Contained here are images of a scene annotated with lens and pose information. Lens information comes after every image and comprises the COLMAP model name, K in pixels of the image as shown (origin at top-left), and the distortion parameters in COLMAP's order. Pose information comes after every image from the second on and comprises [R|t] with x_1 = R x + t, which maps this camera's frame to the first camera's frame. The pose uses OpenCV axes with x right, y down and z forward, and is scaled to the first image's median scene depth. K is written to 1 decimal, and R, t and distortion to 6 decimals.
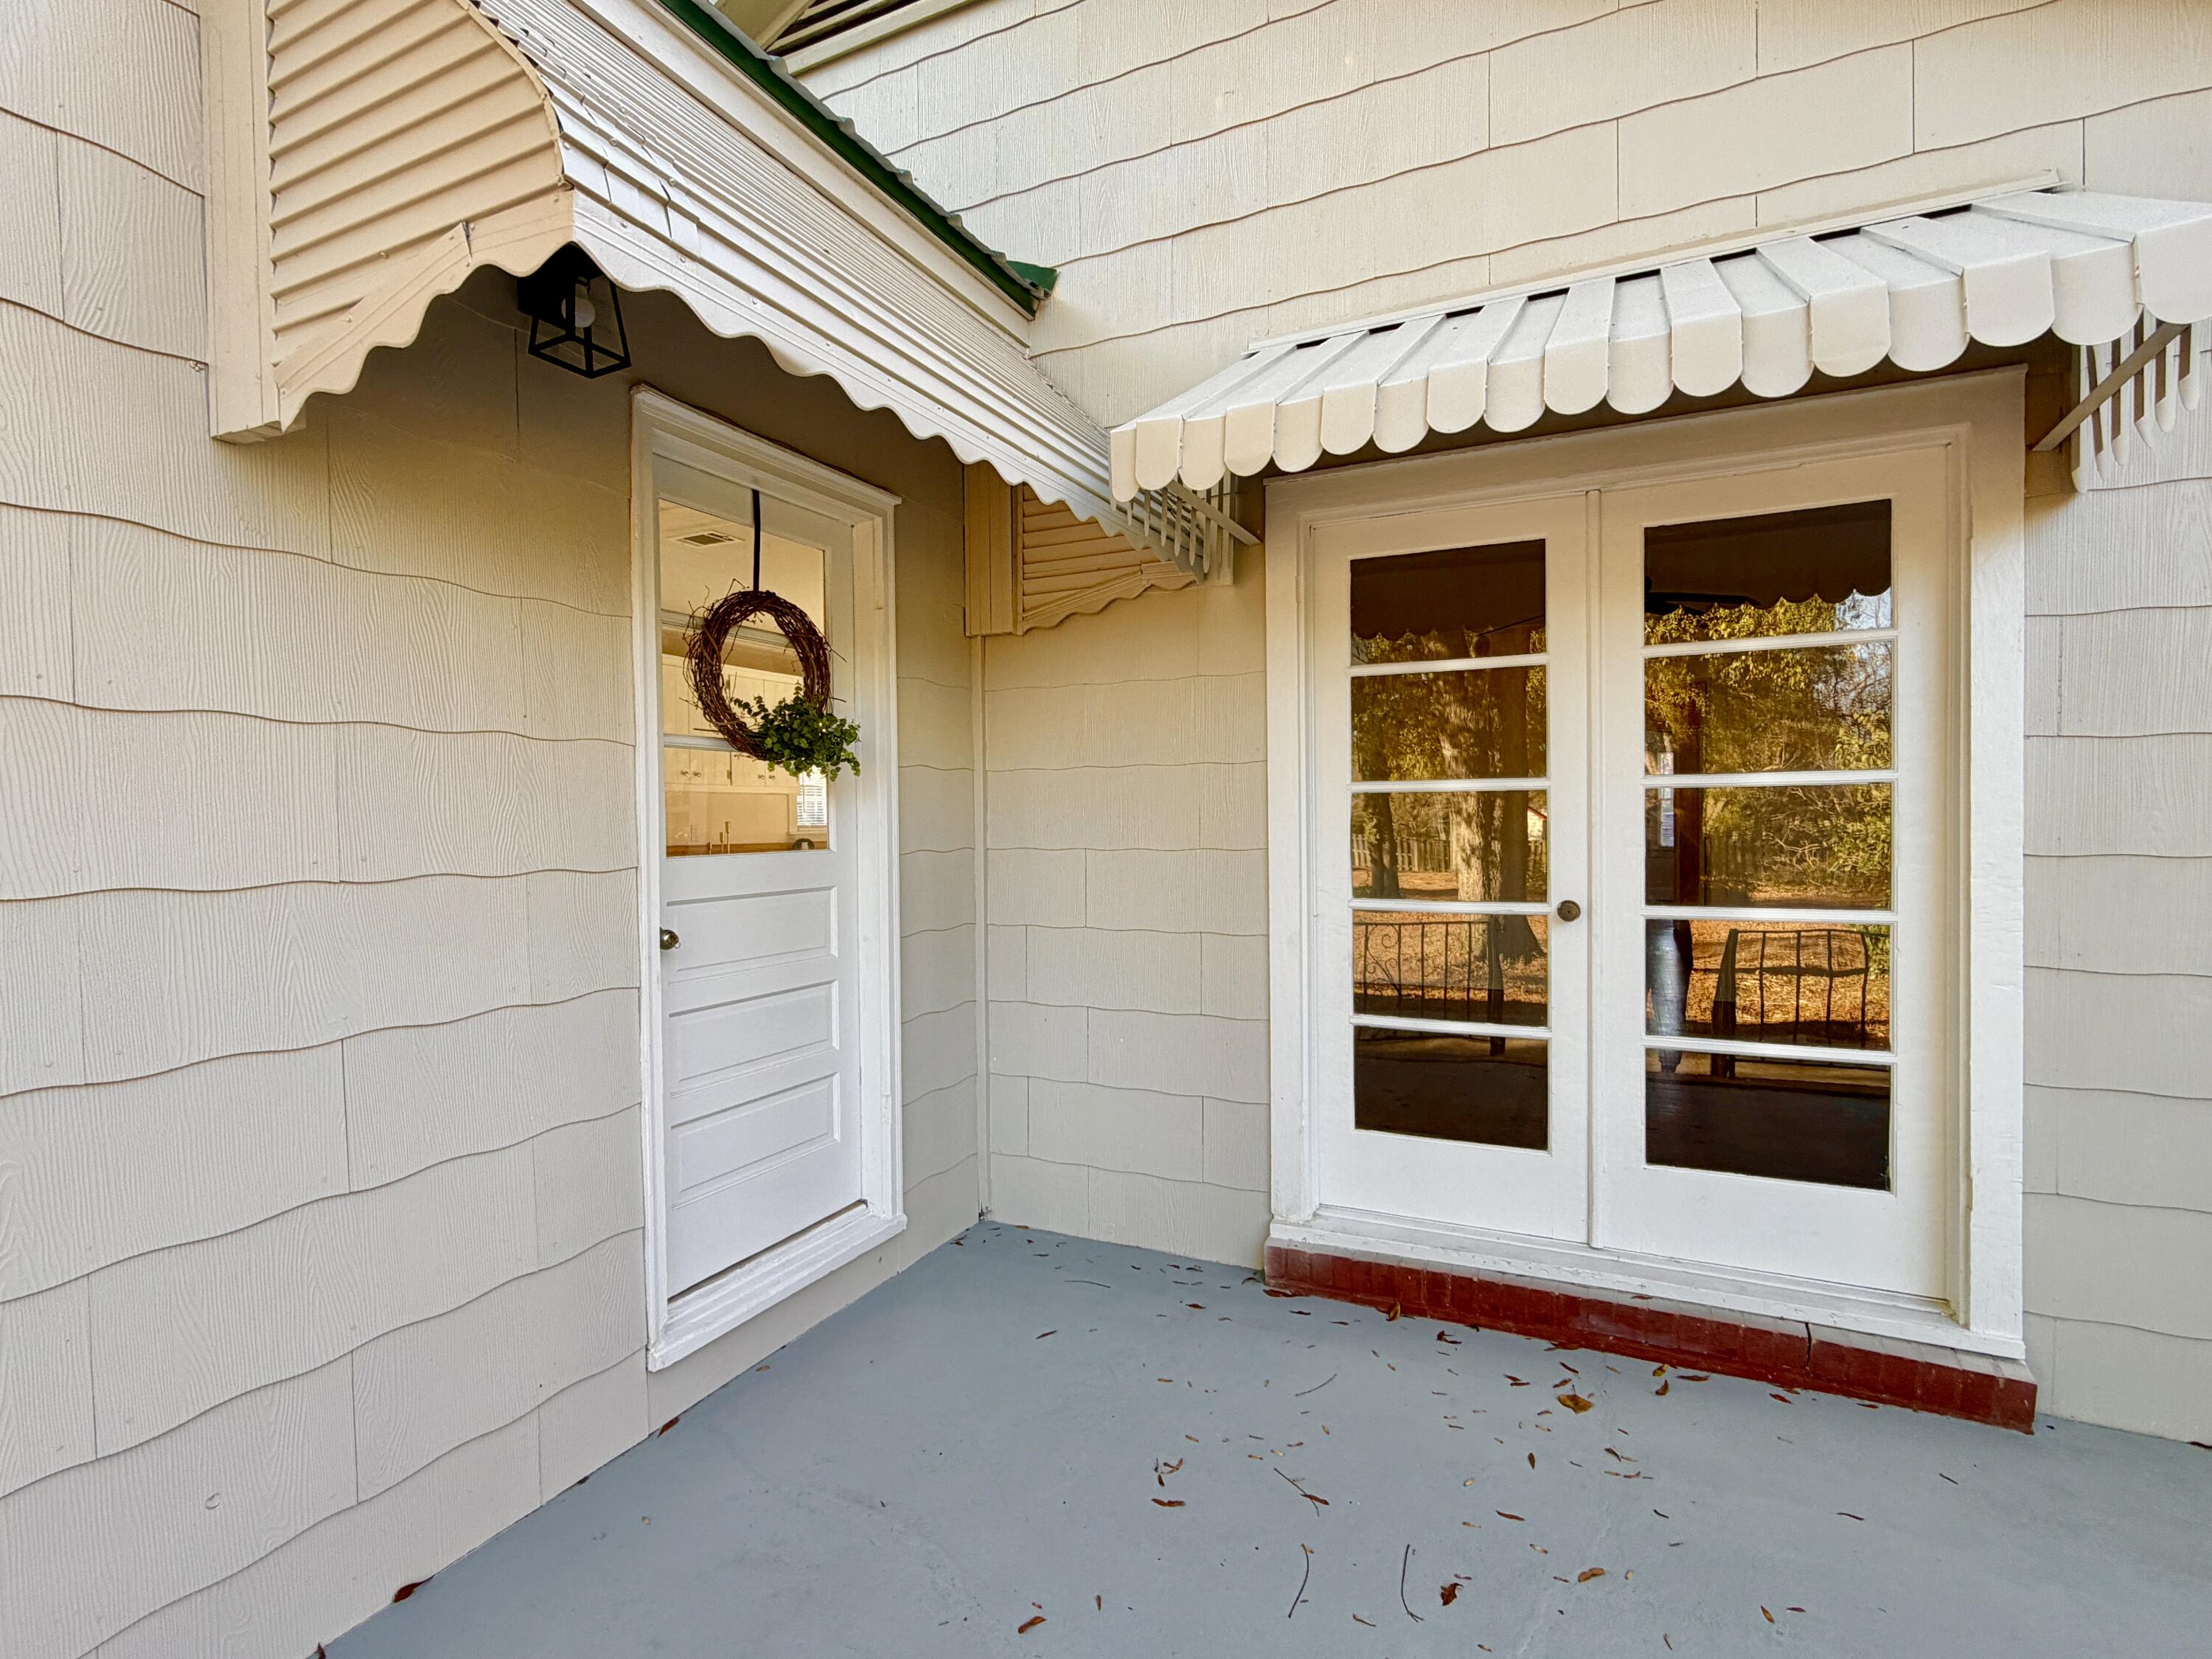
lens RADIAL K [[1075.0, 0, 1106.9], [0, 1075.0, 836.3], [0, 0, 1]] dist [0.004827, -0.001880]
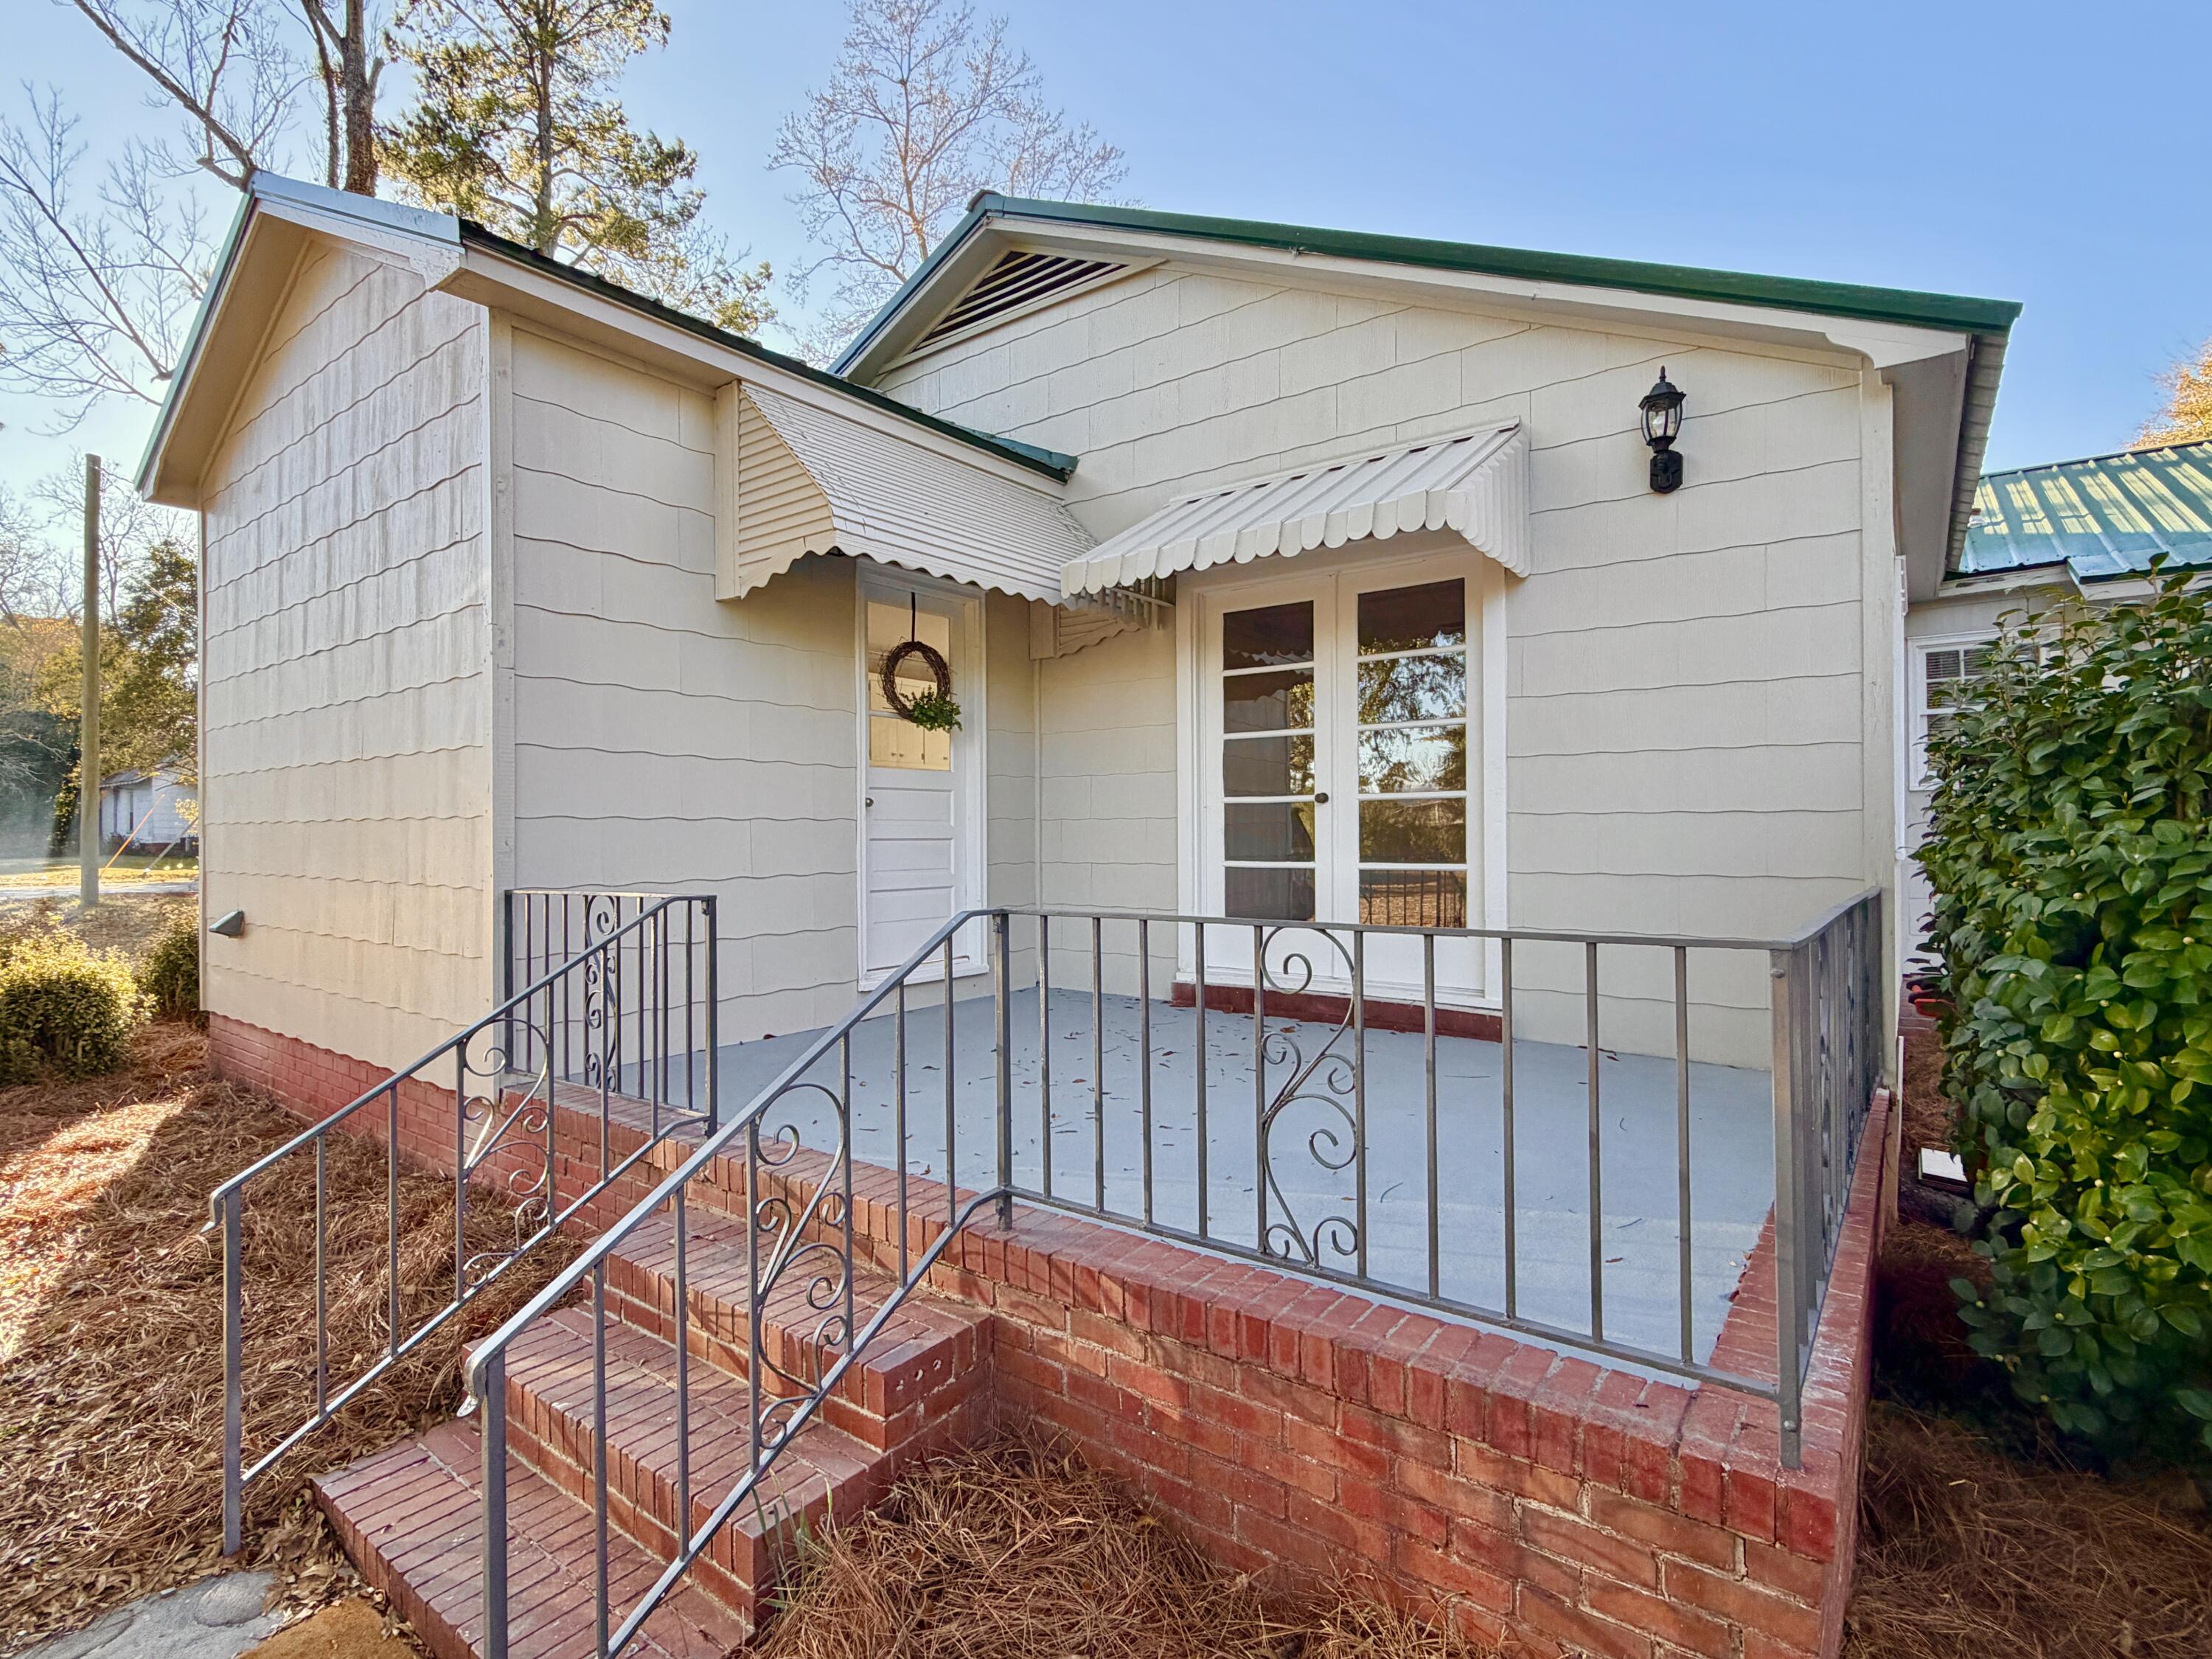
lens RADIAL K [[1075.0, 0, 1105.1], [0, 1075.0, 826.5], [0, 0, 1]] dist [0.004827, -0.001880]
pose [[0.980388, 0.003528, -0.197044, 0.434335], [-0.007659, 0.999766, -0.020206, 0.162016], [0.196927, 0.021319, 0.980186, -0.922681]]
